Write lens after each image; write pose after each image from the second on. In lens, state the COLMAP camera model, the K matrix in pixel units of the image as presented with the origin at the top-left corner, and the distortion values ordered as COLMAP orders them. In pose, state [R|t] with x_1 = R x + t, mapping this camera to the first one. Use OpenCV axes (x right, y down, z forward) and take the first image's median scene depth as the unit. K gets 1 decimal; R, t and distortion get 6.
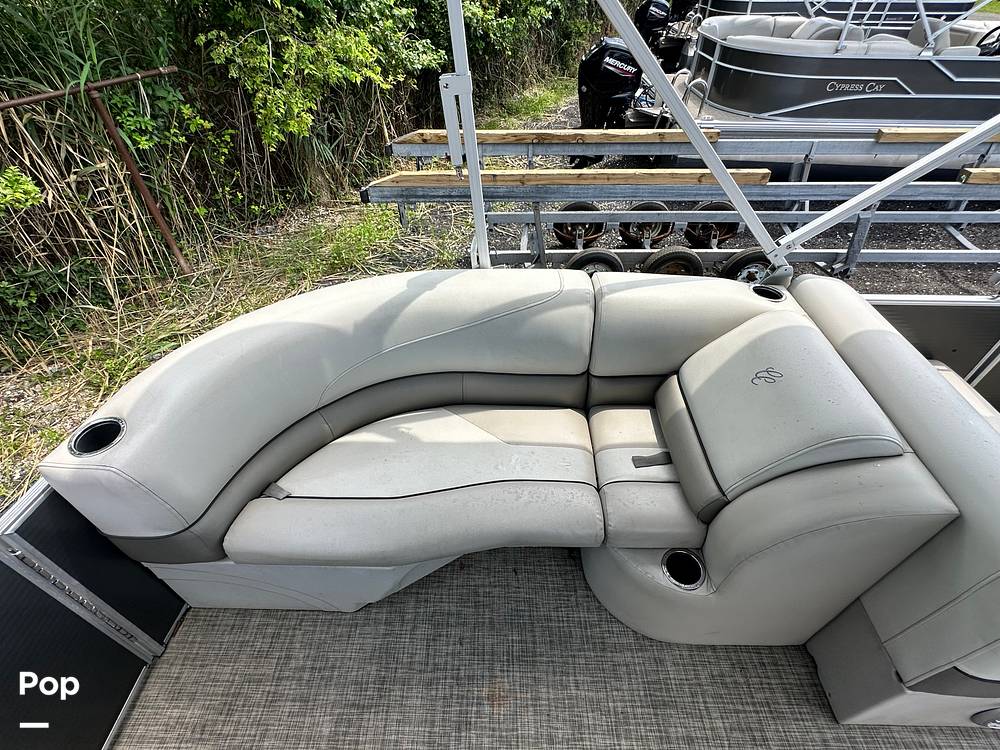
lens RADIAL K [[471.7, 0, 498.0], [0, 471.7, 379.1], [0, 0, 1]] dist [-0.001374, 0.000006]
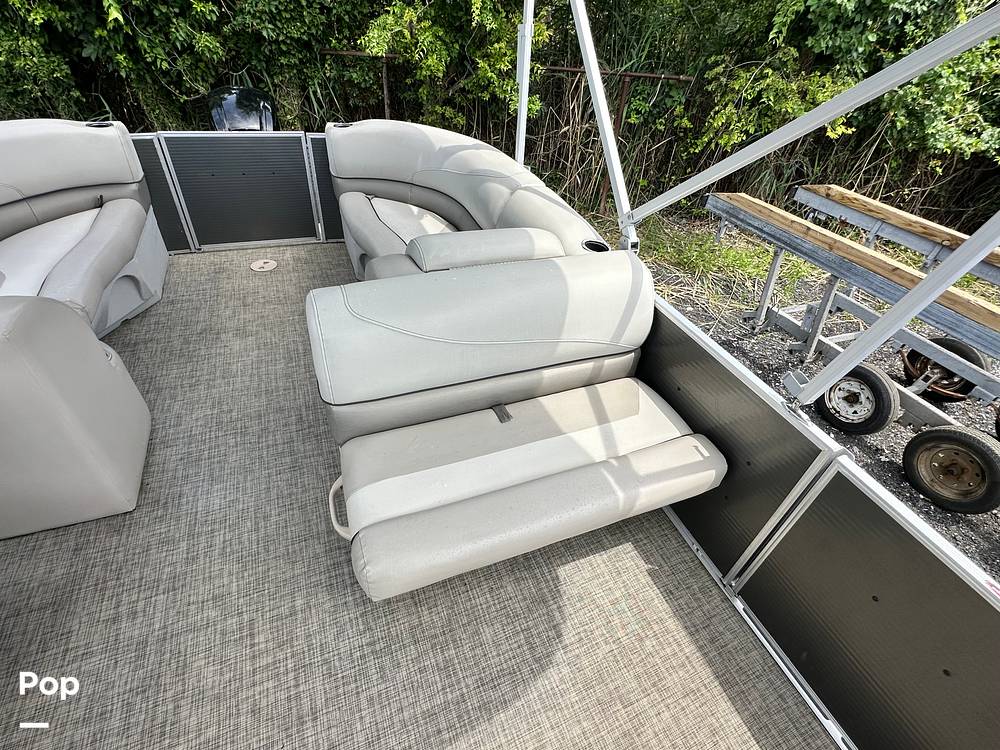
lens RADIAL K [[471.7, 0, 498.0], [0, 471.7, 379.1], [0, 0, 1]] dist [-0.001374, 0.000006]
pose [[0.383442, 0.613883, -0.690014, 0.535530], [-0.676127, 0.695535, 0.243070, -0.029158], [0.629146, 0.373334, 0.681761, 0.073953]]
